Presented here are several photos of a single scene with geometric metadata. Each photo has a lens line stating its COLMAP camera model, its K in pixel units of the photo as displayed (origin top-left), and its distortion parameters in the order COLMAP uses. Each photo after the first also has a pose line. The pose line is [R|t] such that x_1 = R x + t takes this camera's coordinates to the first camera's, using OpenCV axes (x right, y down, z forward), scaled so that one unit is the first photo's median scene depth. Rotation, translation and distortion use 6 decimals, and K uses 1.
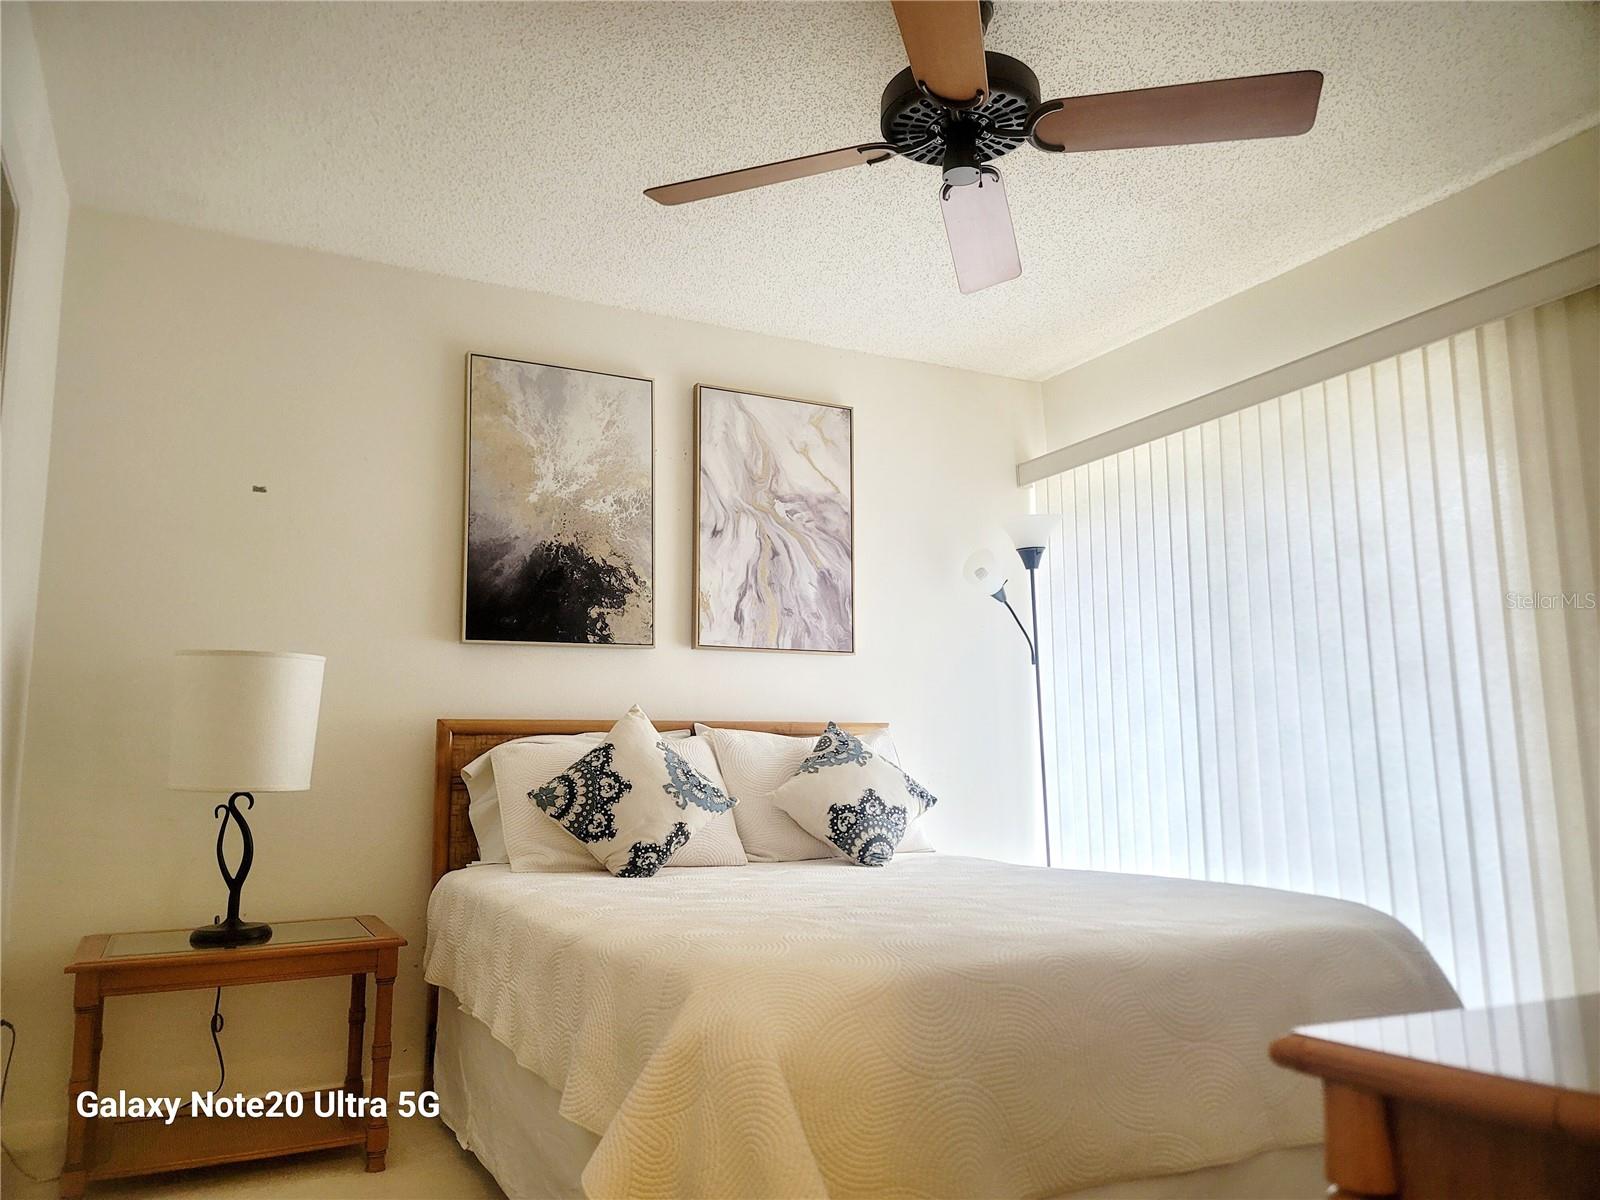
lens RADIAL K [[1170.0, 0, 807.8], [0, 1170.0, 602.4], [0, 0, 1]] dist [0.044780, -0.026810]
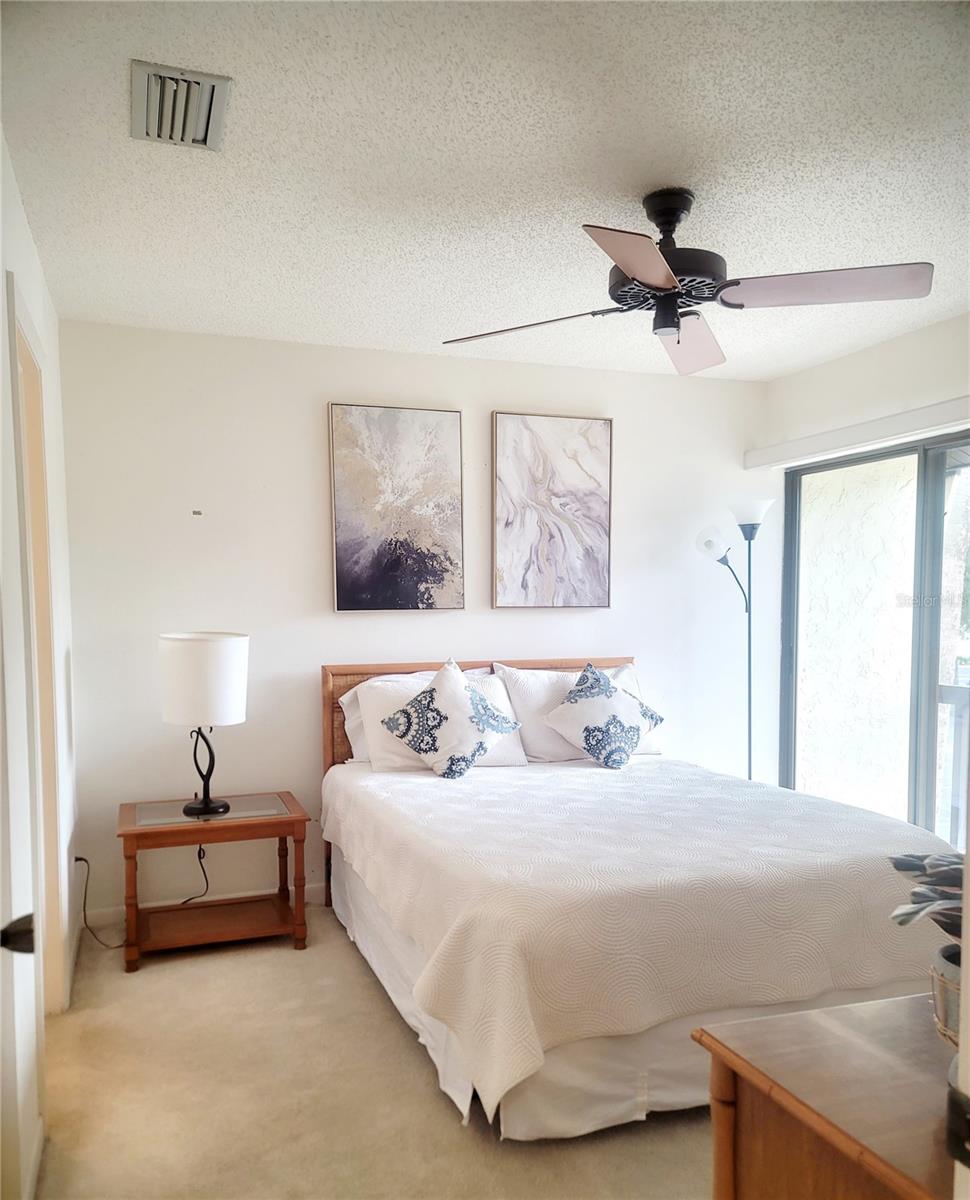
lens RADIAL K [[1047.4, 0, 475.6], [0, 1047.4, 600.3], [0, 0, 1]] dist [0.084692, -0.005214]
pose [[0.987359, 0.014728, -0.157815, 0.088286], [0.019464, 0.976872, 0.212939, -0.258663], [0.157301, -0.213319, 0.964236, -0.240818]]
